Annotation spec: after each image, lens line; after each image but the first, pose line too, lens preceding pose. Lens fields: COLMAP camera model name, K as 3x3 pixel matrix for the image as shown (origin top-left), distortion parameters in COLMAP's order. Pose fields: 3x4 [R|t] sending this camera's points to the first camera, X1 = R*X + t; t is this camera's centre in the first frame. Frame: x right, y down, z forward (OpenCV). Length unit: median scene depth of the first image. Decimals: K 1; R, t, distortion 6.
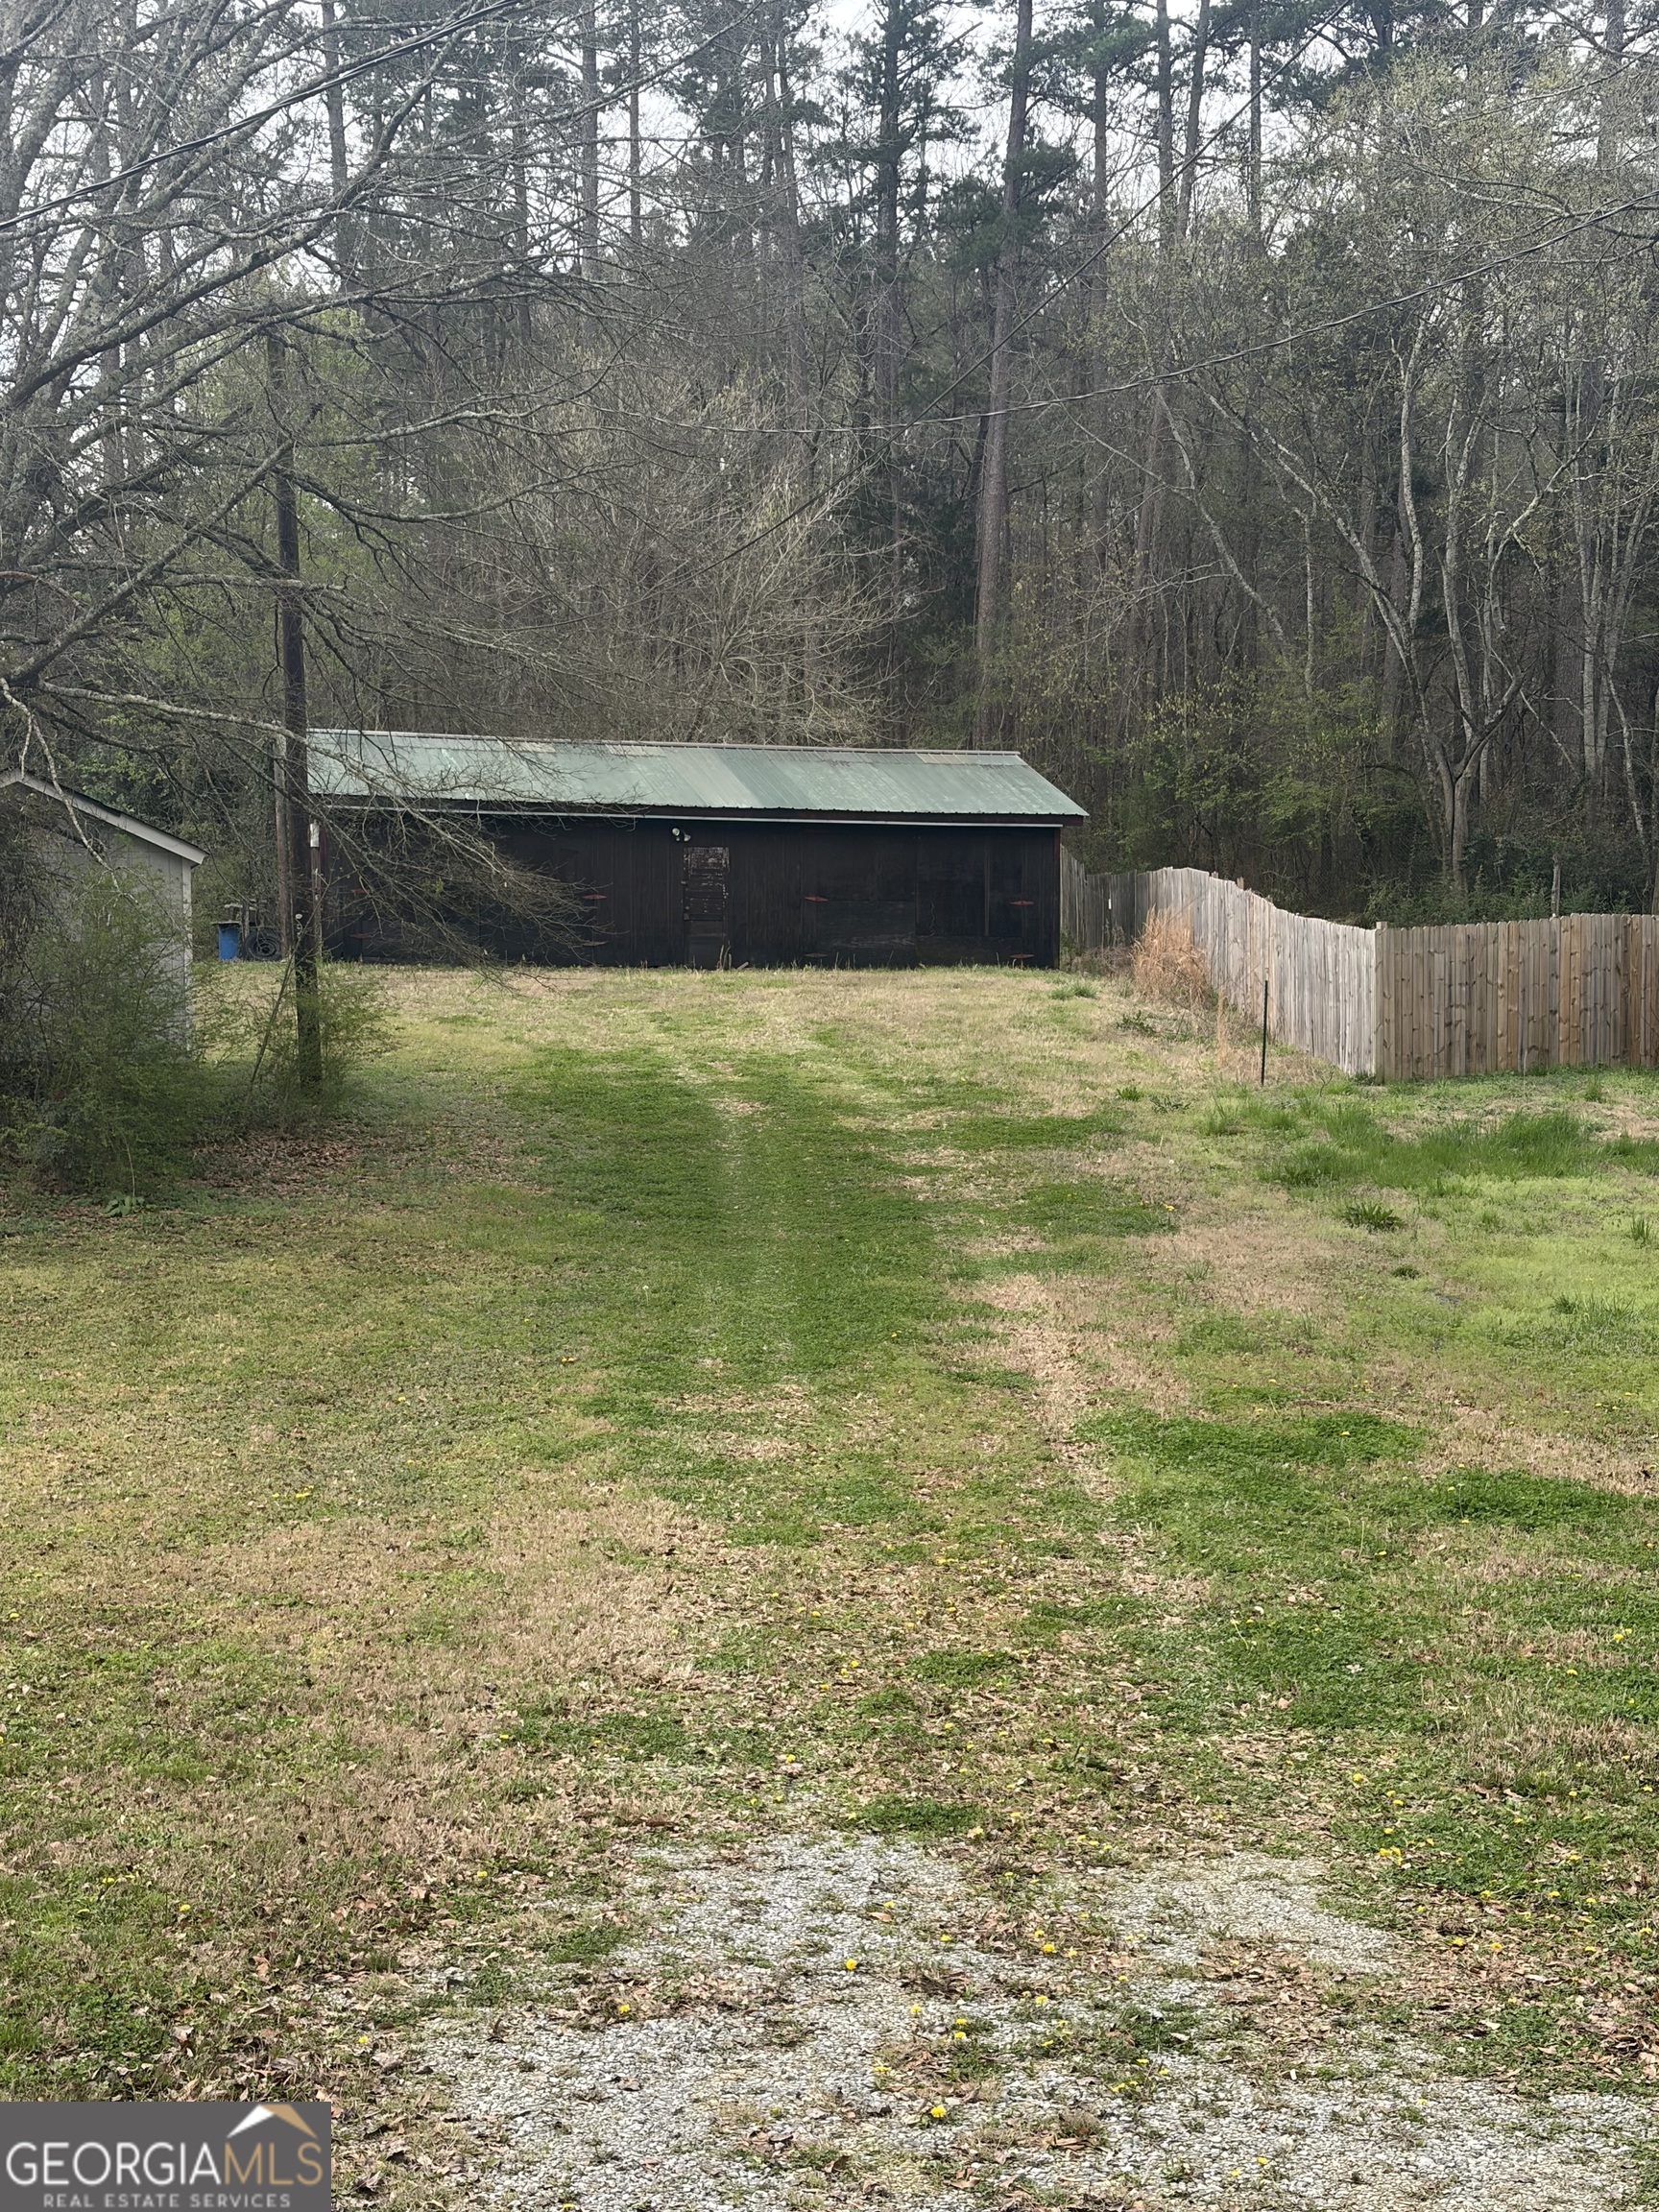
lens RADIAL K [[3390.3, 0, 829.5], [0, 3390.3, 1106.0], [0, 0, 1]] dist [0.161286, -0.119702]
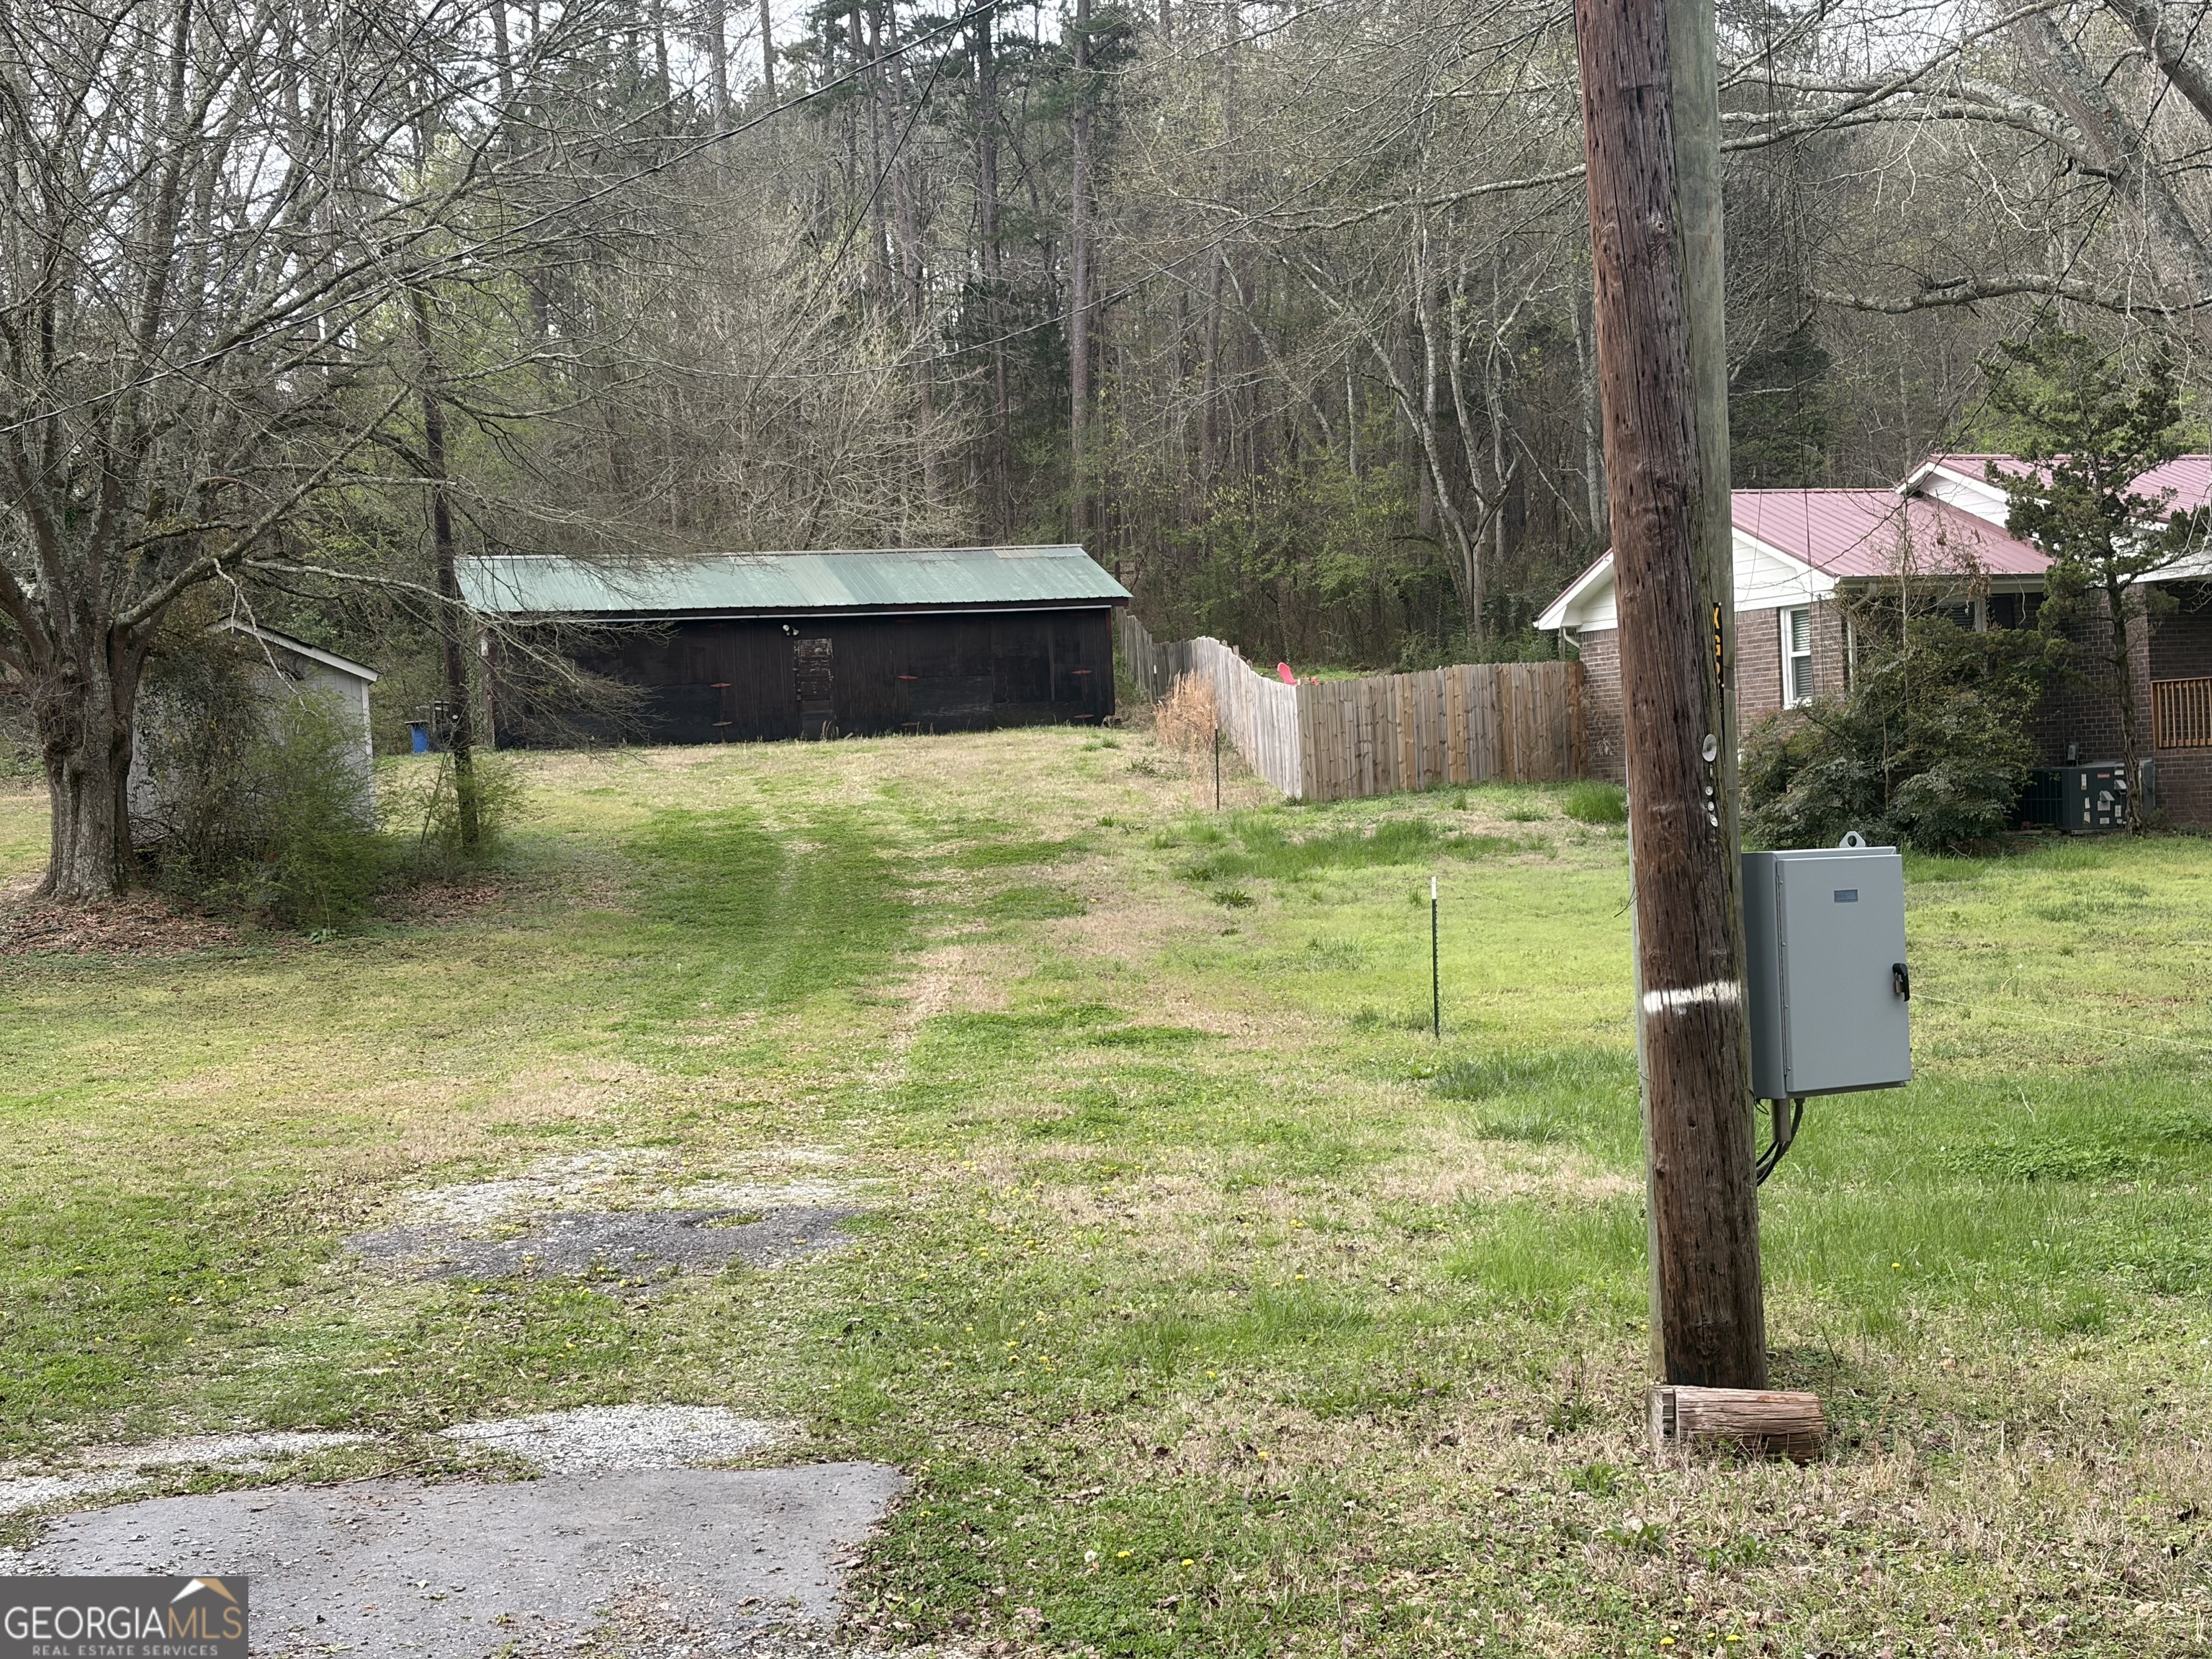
lens RADIAL K [[3390.3, 0, 1106.0], [0, 3390.3, 829.5], [0, 0, 1]] dist [0.161286, -0.119702]
pose [[0.998667, -0.050716, 0.009601, 0.072045], [0.050815, 0.998655, -0.010316, 0.012183], [-0.009065, 0.010790, 0.999901, -0.280696]]
